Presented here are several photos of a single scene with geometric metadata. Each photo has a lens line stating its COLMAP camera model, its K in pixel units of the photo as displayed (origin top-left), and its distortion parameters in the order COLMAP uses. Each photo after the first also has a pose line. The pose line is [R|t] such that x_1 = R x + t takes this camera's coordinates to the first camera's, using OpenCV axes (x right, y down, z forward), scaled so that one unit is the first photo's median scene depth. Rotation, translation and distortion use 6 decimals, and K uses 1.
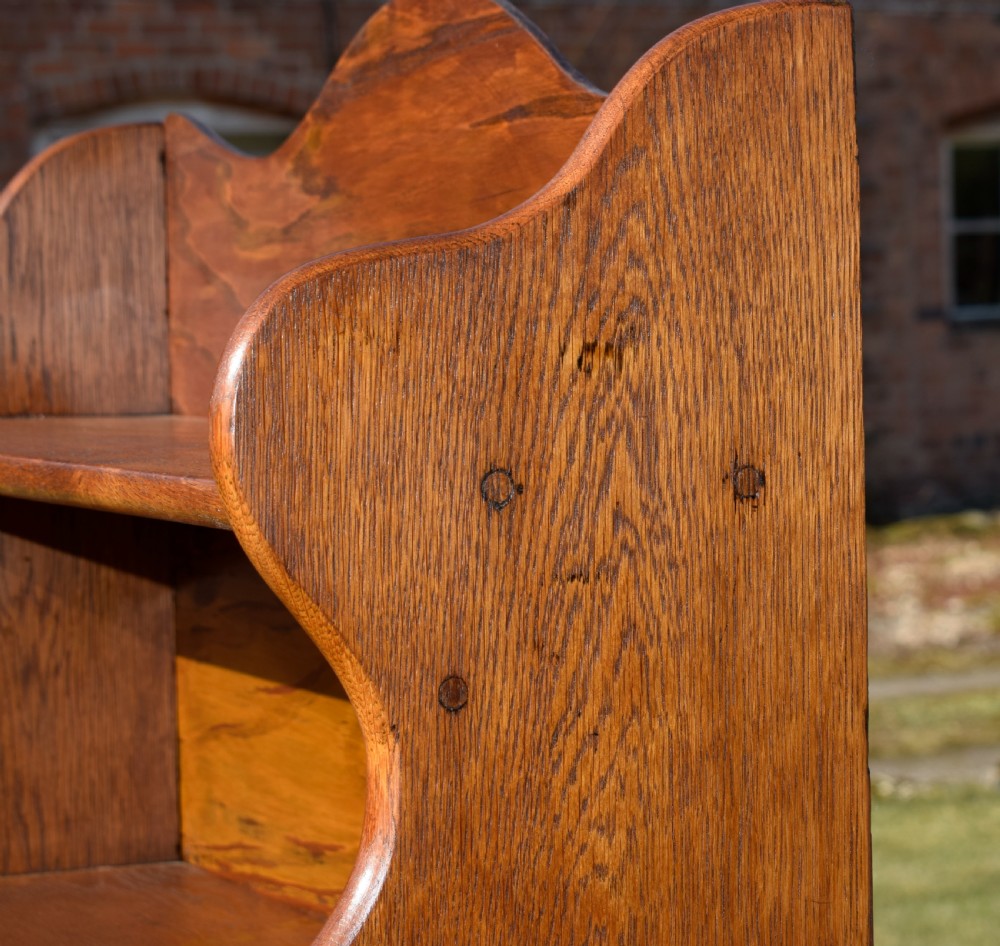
lens RADIAL K [[3257.4, 0, 691.0], [0, 3257.4, 505.5], [0, 0, 1]] dist [0.008647, -0.021818]
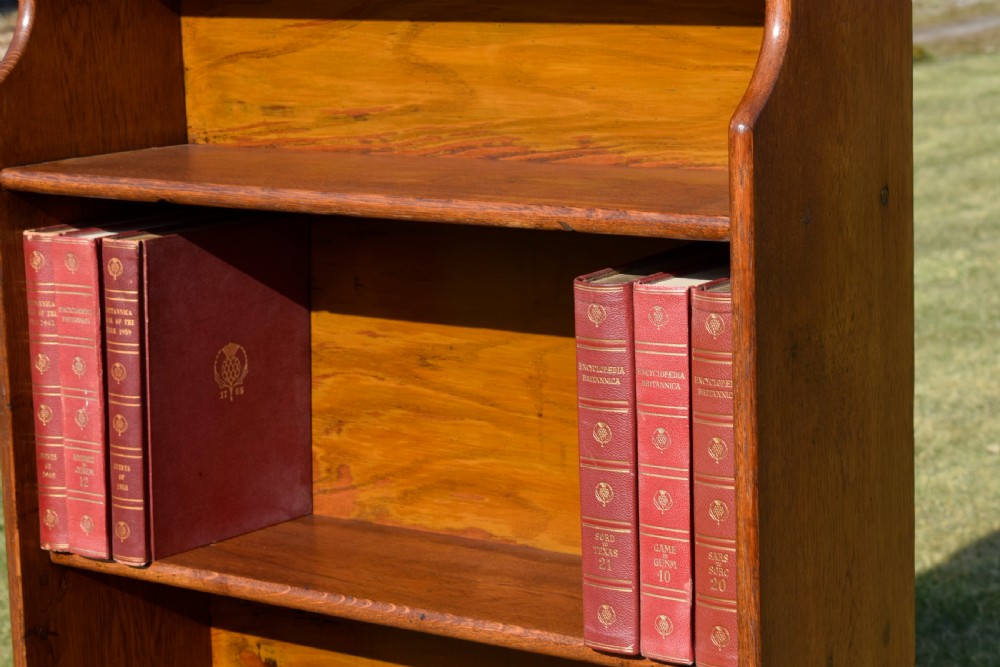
lens RADIAL K [[2504.1, 0, 500.0], [0, 2504.1, 333.5], [0, 0, 1]] dist [-0.018518, 0.455016]
pose [[0.898114, -0.084595, 0.431550, -0.630373], [0.037535, 0.992488, 0.116439, 0.070645], [-0.438158, -0.088378, 0.894543, -0.221933]]
